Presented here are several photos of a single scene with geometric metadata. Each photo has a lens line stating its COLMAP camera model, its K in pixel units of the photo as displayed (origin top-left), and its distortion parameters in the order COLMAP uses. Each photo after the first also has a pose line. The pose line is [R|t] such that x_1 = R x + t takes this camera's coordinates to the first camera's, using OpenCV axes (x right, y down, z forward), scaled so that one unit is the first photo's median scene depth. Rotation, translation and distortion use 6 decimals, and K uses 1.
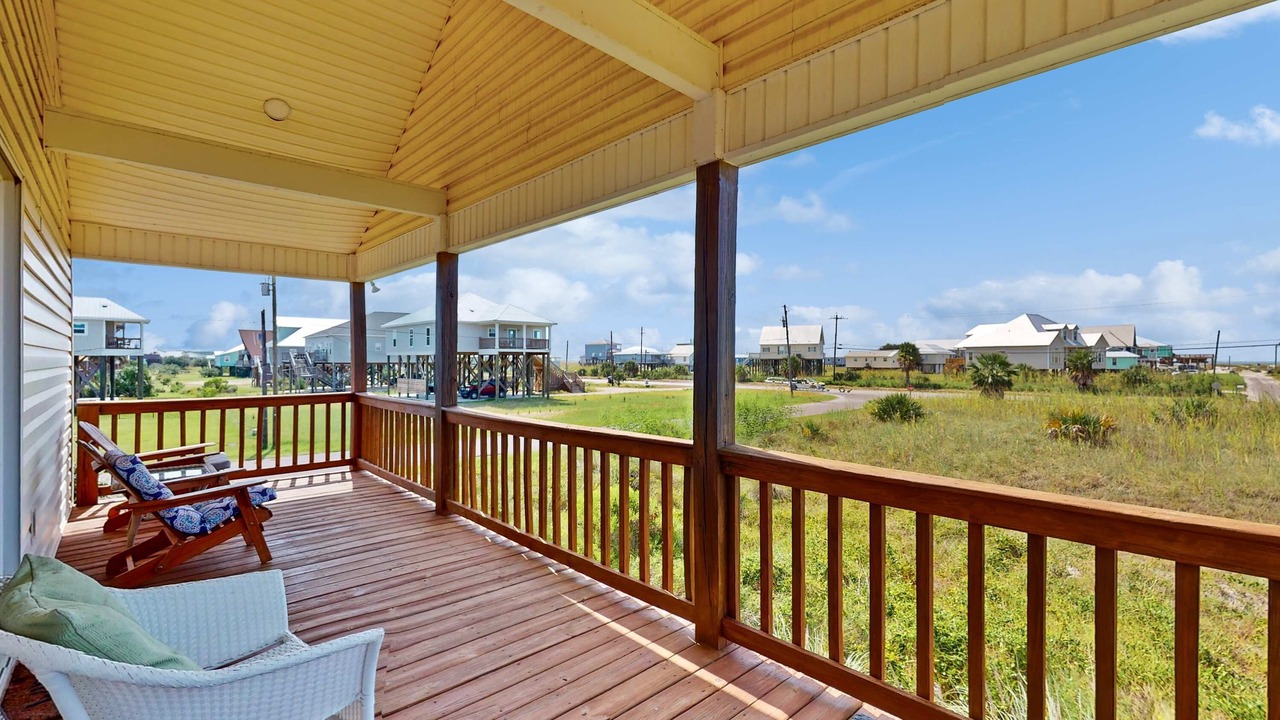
lens RADIAL K [[553.3, 0, 638.4], [0, 553.3, 360.7], [0, 0, 1]] dist [-0.005292, -0.000146]
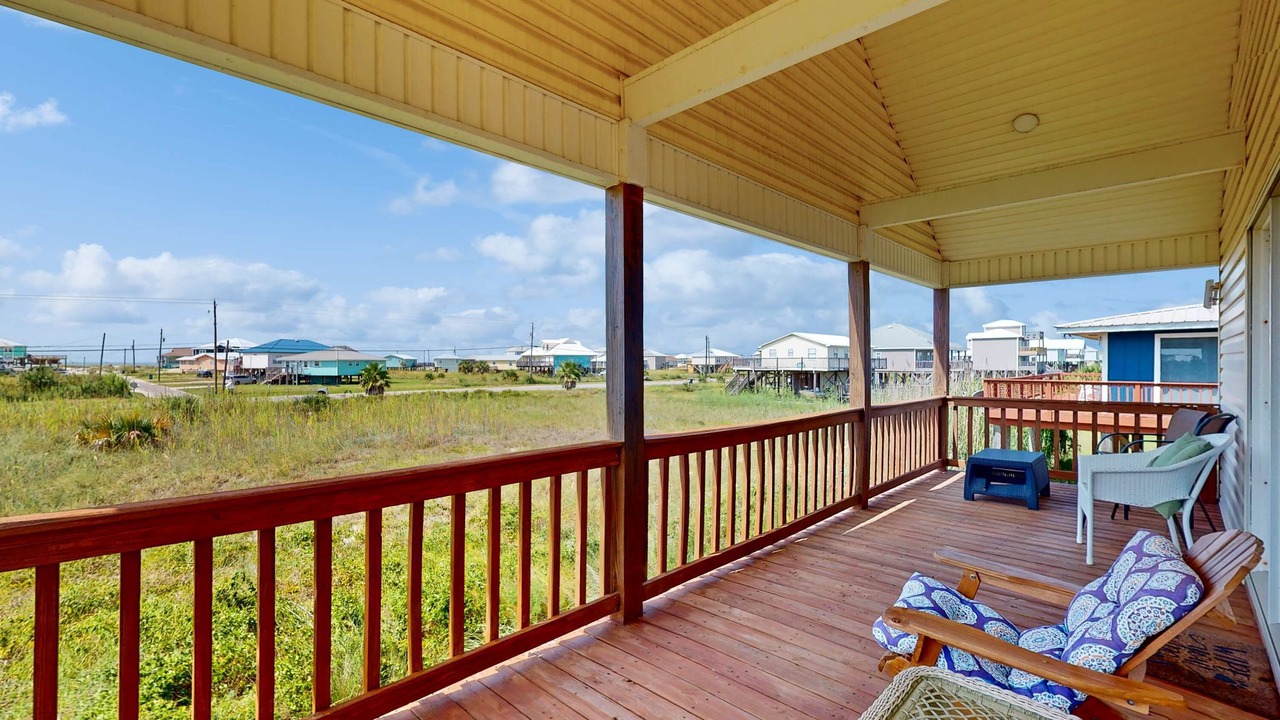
lens RADIAL K [[553.3, 0, 637.6], [0, 553.3, 363.6], [0, 0, 1]] dist [-0.005292, -0.000146]
pose [[-0.055756, -0.006507, 0.998423, -0.926967], [-0.007068, 0.999956, 0.006122, -0.004099], [-0.998419, -0.006715, -0.055800, 0.994630]]
